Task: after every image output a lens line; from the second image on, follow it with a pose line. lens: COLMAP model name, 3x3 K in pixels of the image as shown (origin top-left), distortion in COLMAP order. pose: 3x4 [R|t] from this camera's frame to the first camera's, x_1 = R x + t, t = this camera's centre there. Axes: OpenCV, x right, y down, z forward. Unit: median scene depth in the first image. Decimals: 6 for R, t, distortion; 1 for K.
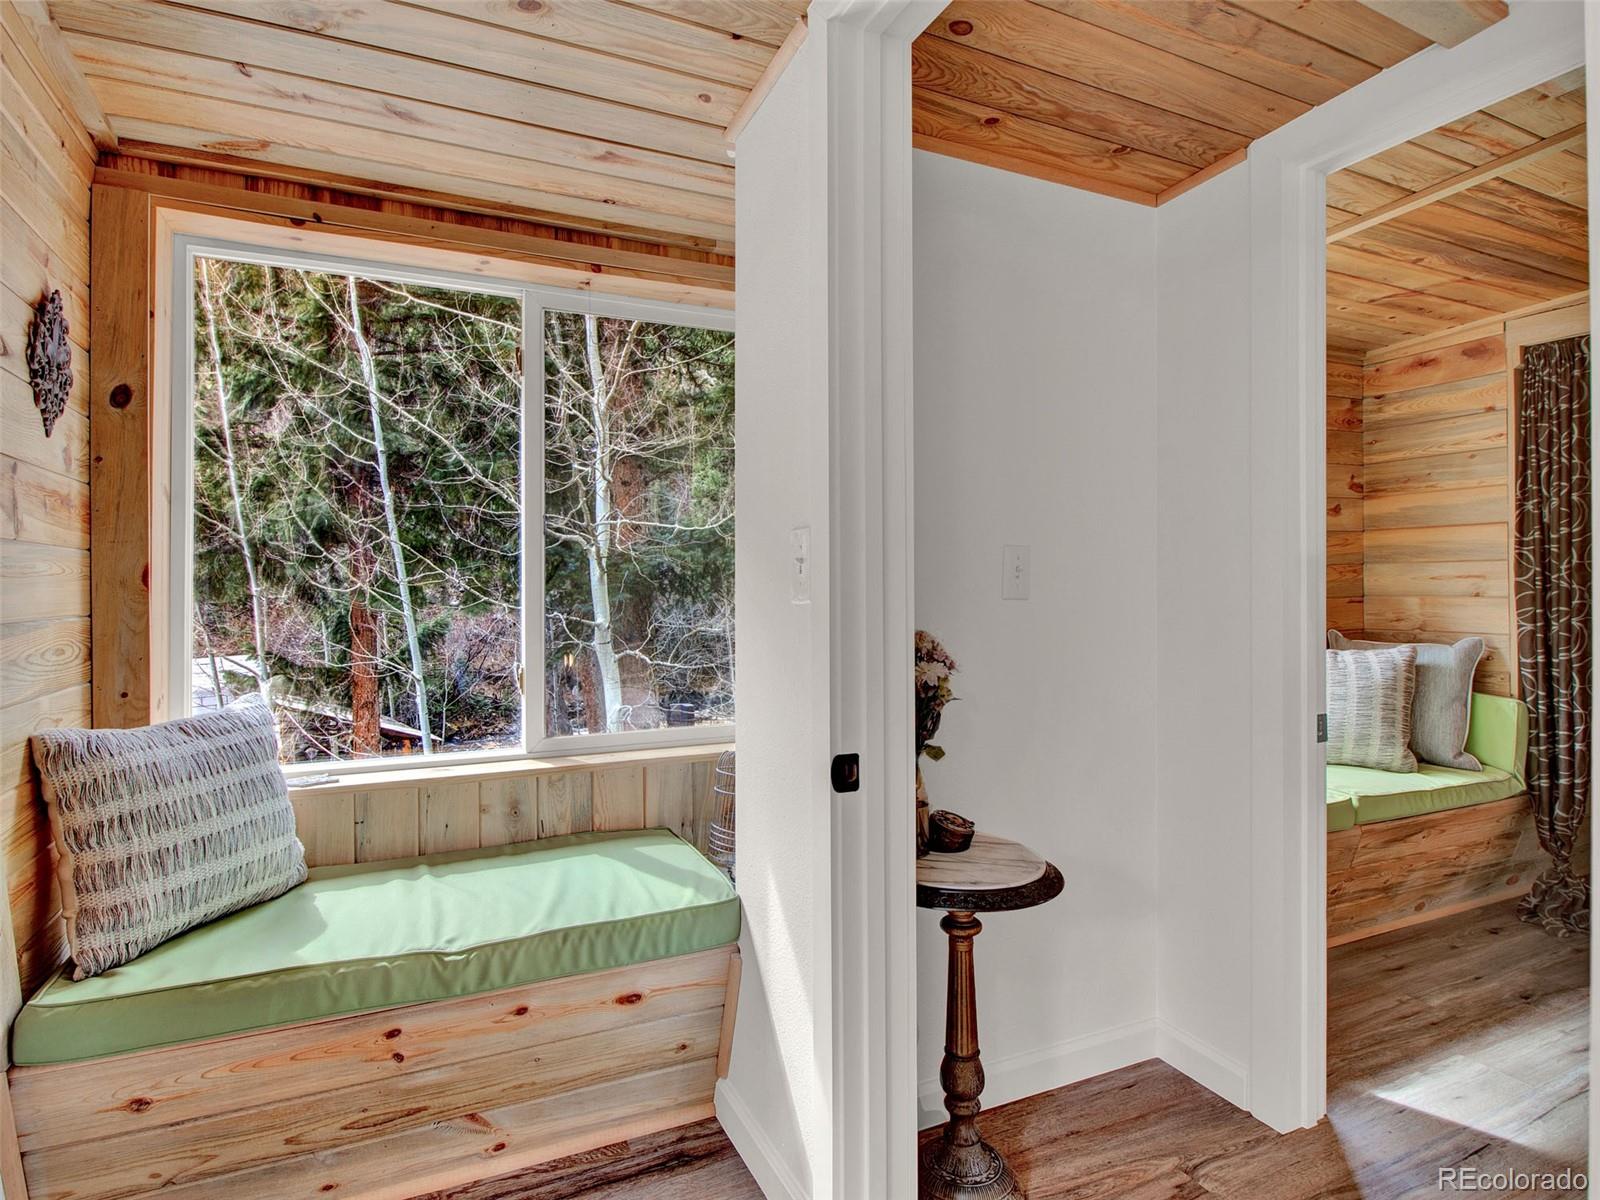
lens RADIAL K [[885.8, 0, 800.3], [0, 885.8, 583.1], [0, 0, 1]] dist [0.021422, -0.023205]
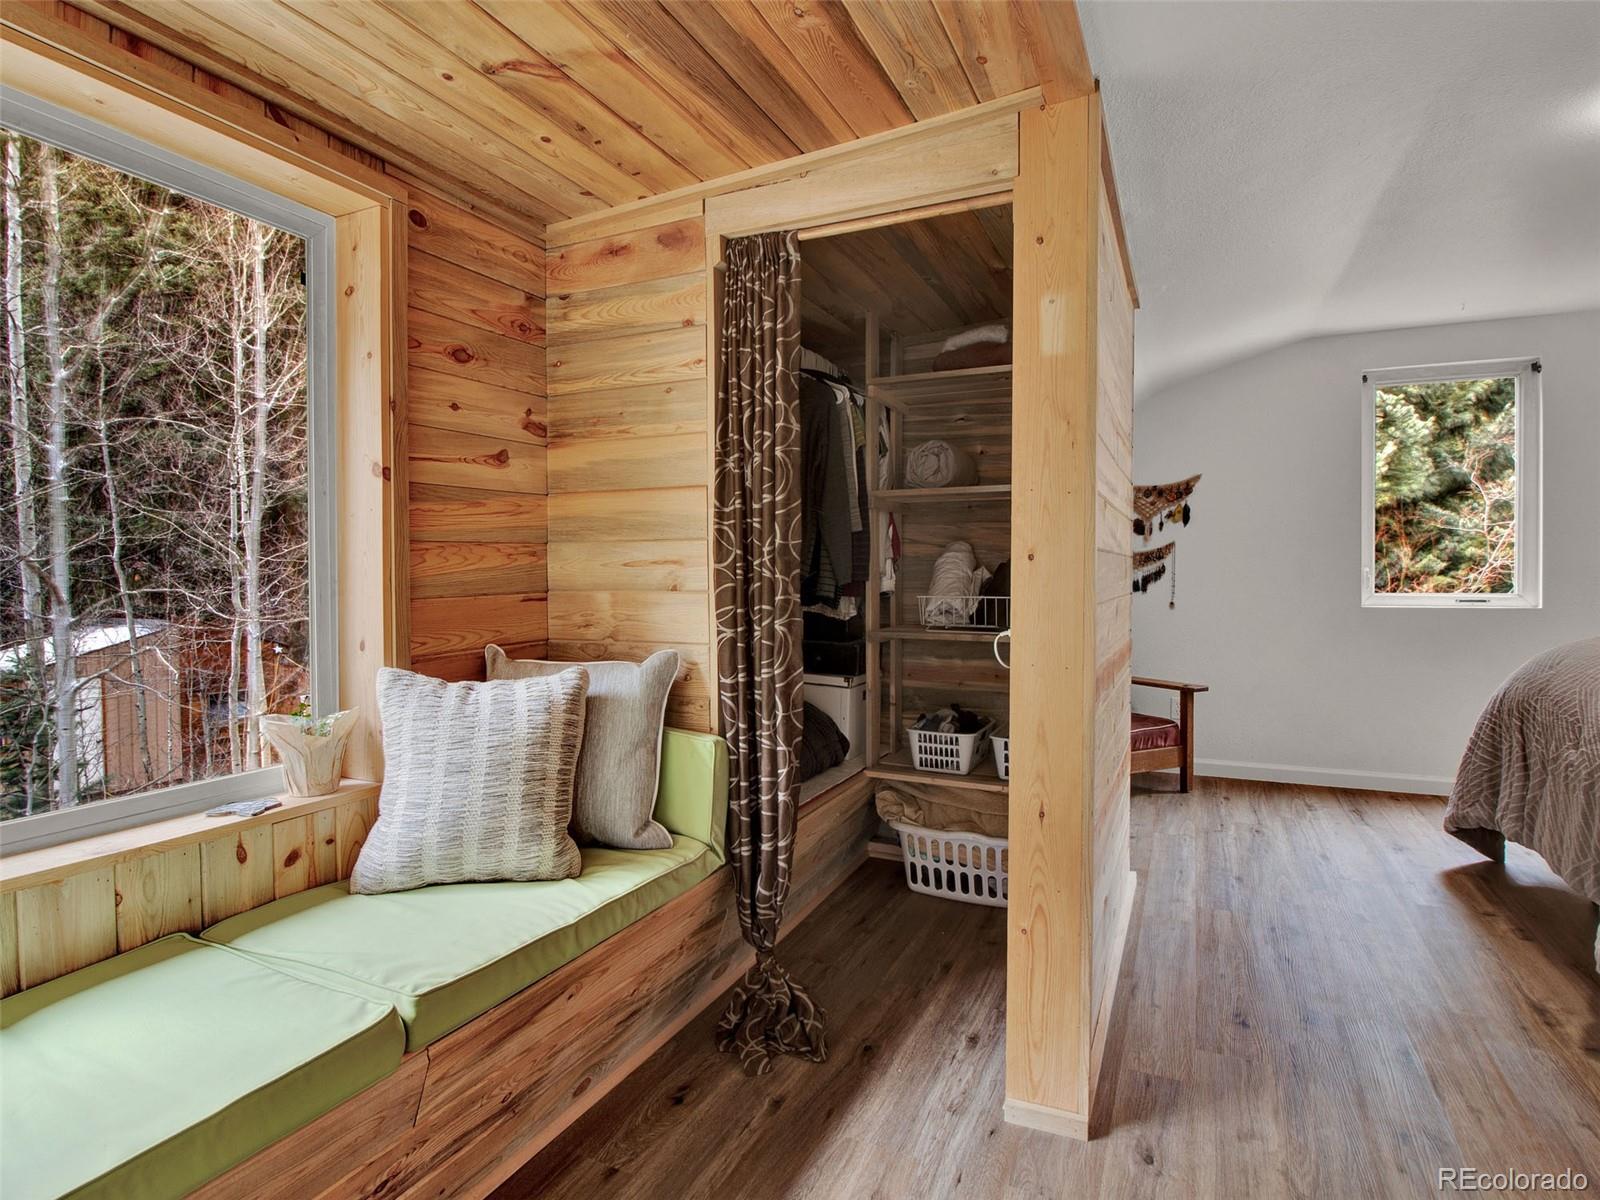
lens RADIAL K [[882.4, 0, 791.6], [0, 882.4, 586.9], [0, 0, 1]] dist [0.000406, -0.016618]
pose [[0.779720, -0.008330, 0.626073, 0.417868], [-0.002120, 0.999871, 0.015943, 0.000868], [-0.626125, -0.013758, 0.779601, 0.419952]]
